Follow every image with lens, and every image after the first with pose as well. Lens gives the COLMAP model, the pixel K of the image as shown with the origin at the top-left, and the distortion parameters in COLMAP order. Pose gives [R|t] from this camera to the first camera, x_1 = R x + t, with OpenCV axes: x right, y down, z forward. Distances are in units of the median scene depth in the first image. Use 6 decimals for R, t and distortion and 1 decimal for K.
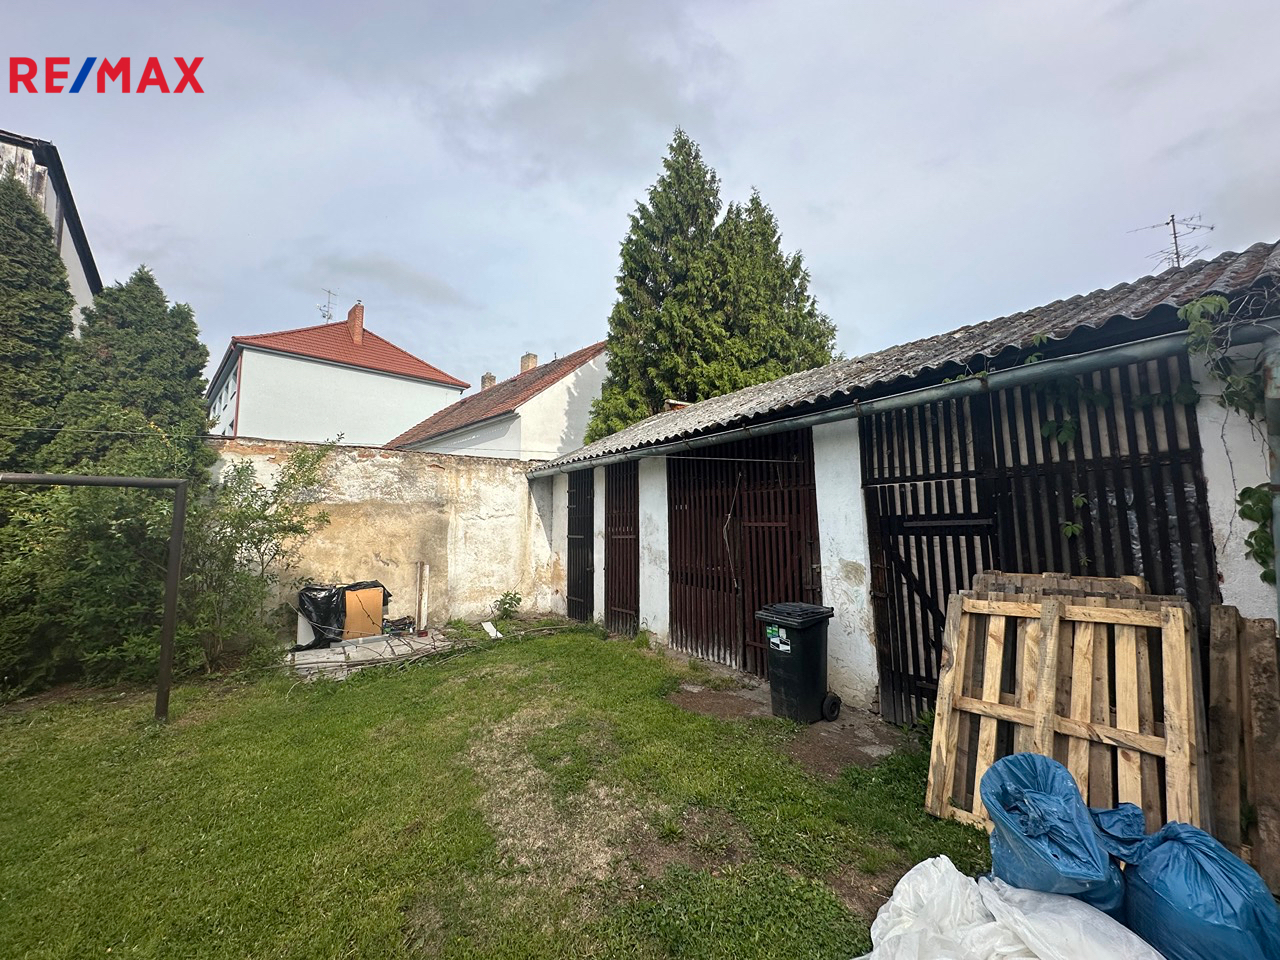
lens RADIAL K [[506.8, 0, 624.0], [0, 506.8, 482.0], [0, 0, 1]] dist [0.002313, -0.000130]
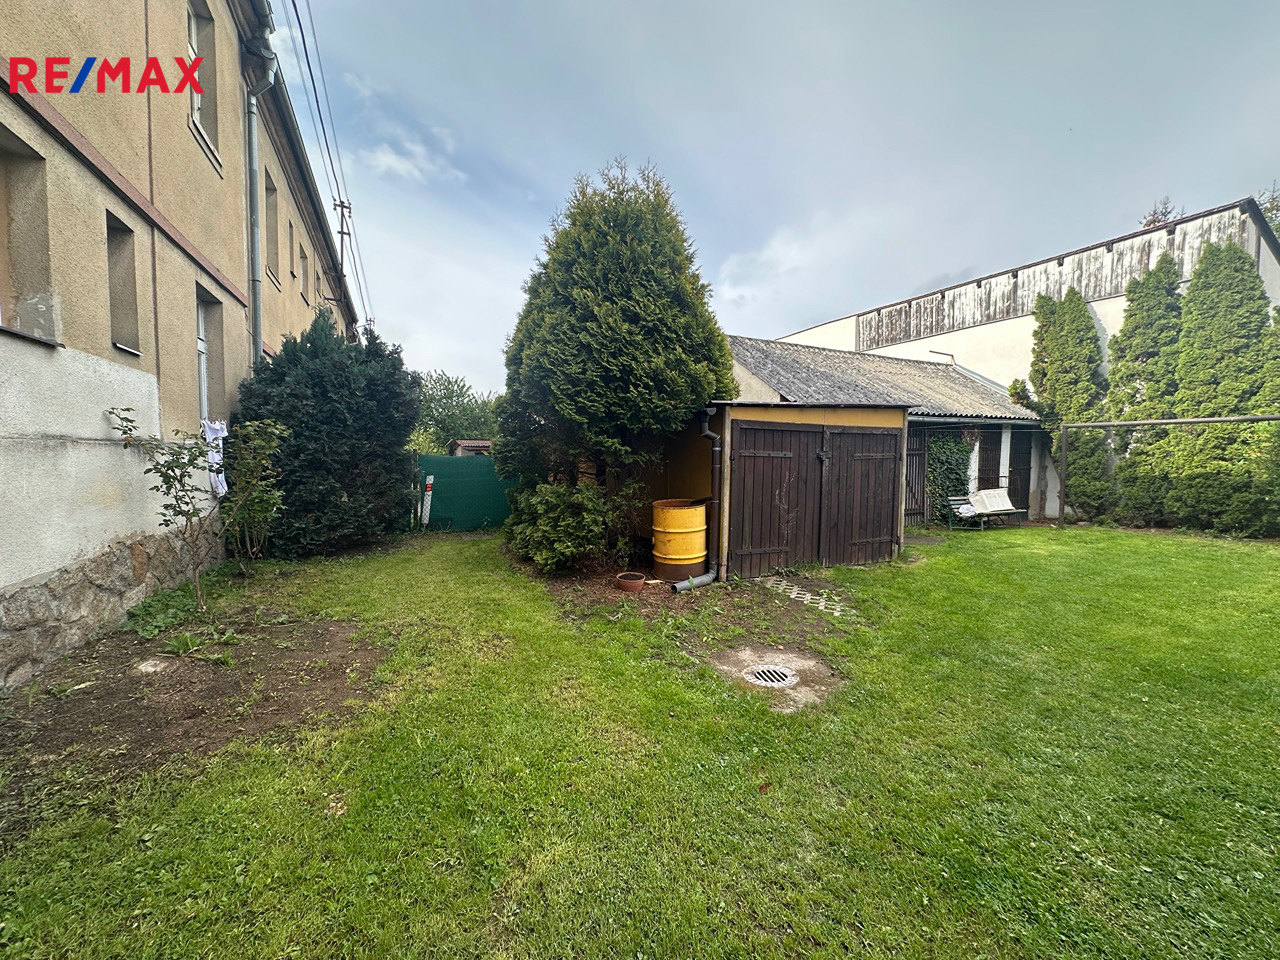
lens RADIAL K [[506.8, 0, 639.5], [0, 506.8, 479.8], [0, 0, 1]] dist [0.002313, -0.000130]
pose [[-0.157774, 0.058099, -0.985765, 0.572872], [0.087162, 0.995191, 0.044704, -0.031416], [0.983621, -0.078868, -0.162080, -0.501567]]
